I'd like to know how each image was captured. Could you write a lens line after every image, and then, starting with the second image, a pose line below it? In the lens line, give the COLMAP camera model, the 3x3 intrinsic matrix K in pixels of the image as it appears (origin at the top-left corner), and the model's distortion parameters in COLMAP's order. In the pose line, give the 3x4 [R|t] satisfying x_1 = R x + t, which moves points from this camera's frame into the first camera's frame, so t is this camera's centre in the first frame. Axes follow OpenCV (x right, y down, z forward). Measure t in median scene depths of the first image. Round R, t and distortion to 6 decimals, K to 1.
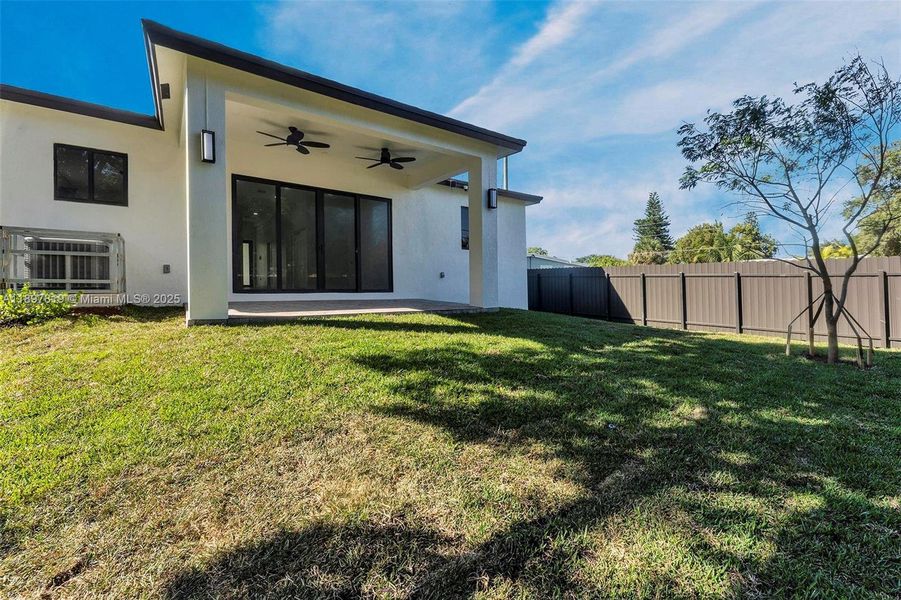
lens RADIAL K [[390.3, 0, 442.8], [0, 390.3, 299.2], [0, 0, 1]] dist [0.020069, -0.003711]
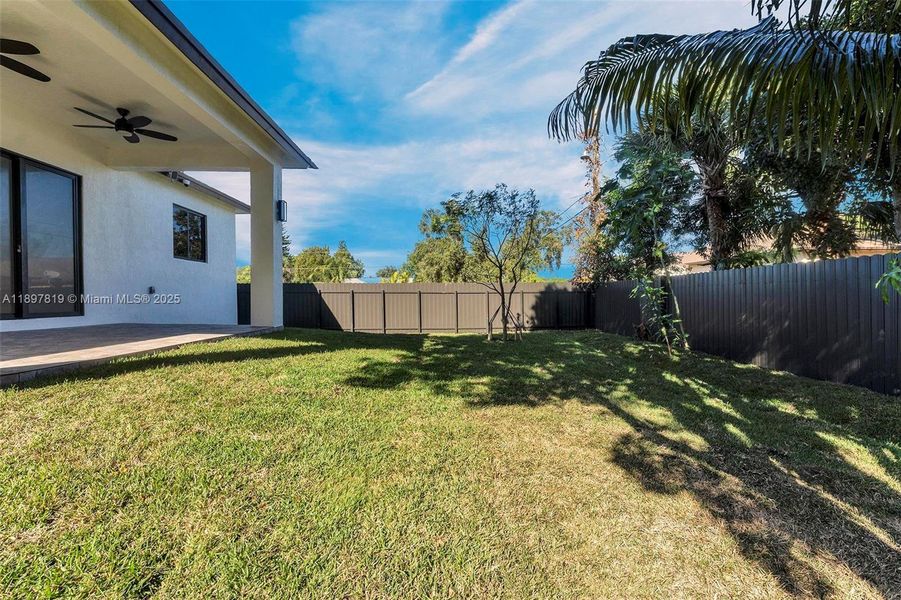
lens RADIAL K [[390.3, 0, 460.8], [0, 390.3, 299.3], [0, 0, 1]] dist [0.020069, -0.003711]
pose [[0.555135, -0.012733, 0.831663, -0.459106], [0.044085, 0.998928, -0.014132, -0.012439], [-0.830591, 0.044509, 0.555101, 0.135874]]
